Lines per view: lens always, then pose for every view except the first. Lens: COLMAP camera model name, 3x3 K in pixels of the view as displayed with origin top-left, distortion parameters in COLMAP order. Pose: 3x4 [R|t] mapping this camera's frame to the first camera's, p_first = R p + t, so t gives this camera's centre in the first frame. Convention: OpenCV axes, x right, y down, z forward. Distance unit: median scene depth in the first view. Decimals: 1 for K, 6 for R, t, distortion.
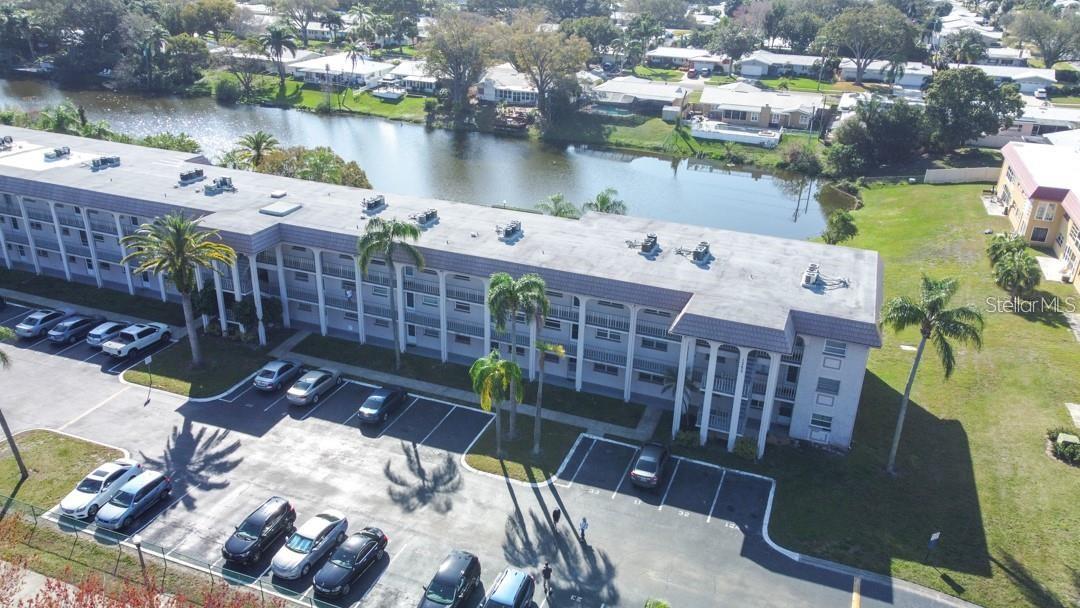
lens RADIAL K [[814.7, 0, 540.0], [0, 814.7, 304.0], [0, 0, 1]] dist [0.042551, 0.005884]
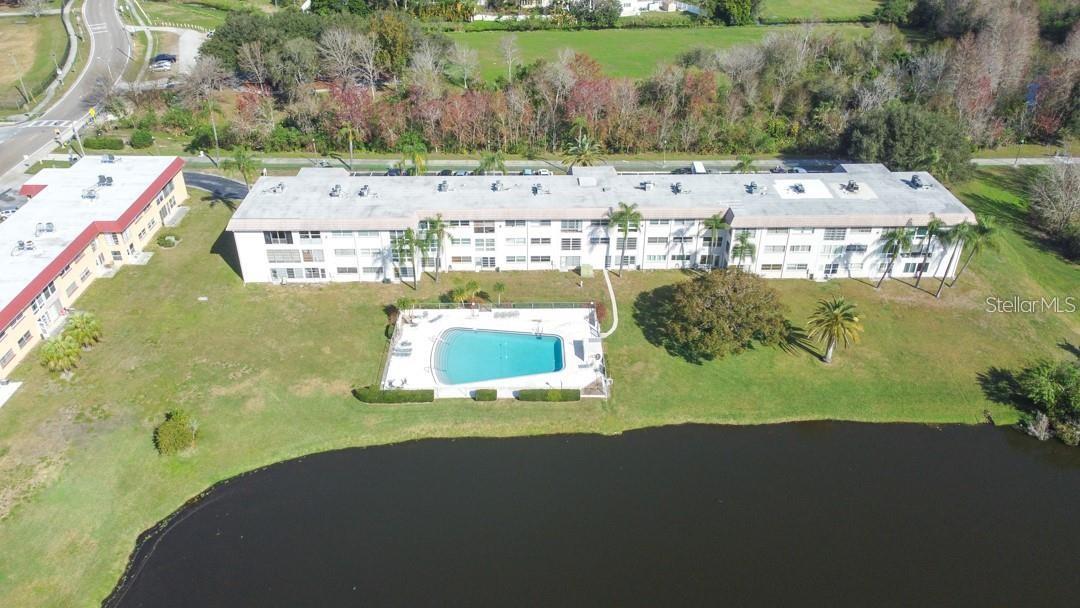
lens RADIAL K [[822.8, 0, 540.0], [0, 822.8, 304.0], [0, 0, 1]] dist [0.043542, -0.000606]
pose [[-0.925575, 0.176424, -0.334940, 0.411342], [-0.172384, 0.591290, 0.787820, -1.357496], [0.337037, 0.786925, -0.516871, 2.142679]]
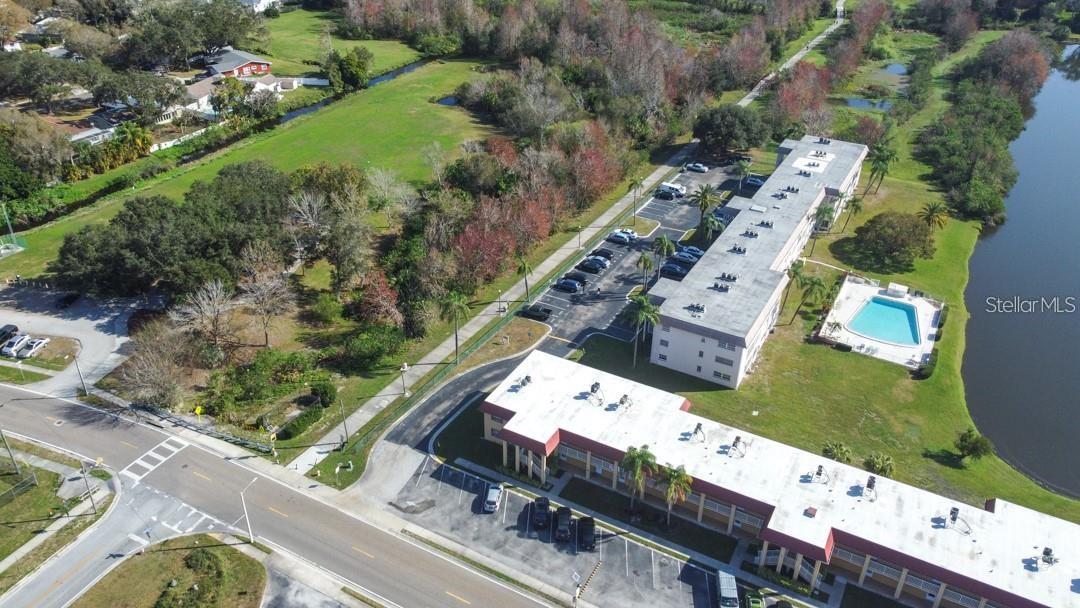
lens RADIAL K [[822.8, 0, 540.0], [0, 822.8, 304.0], [0, 0, 1]] dist [0.043542, -0.000606]
pose [[-0.127175, 0.482639, -0.866537, 2.027830], [-0.425301, 0.762711, 0.487228, -0.829976], [0.896072, 0.430502, 0.108268, 0.314657]]
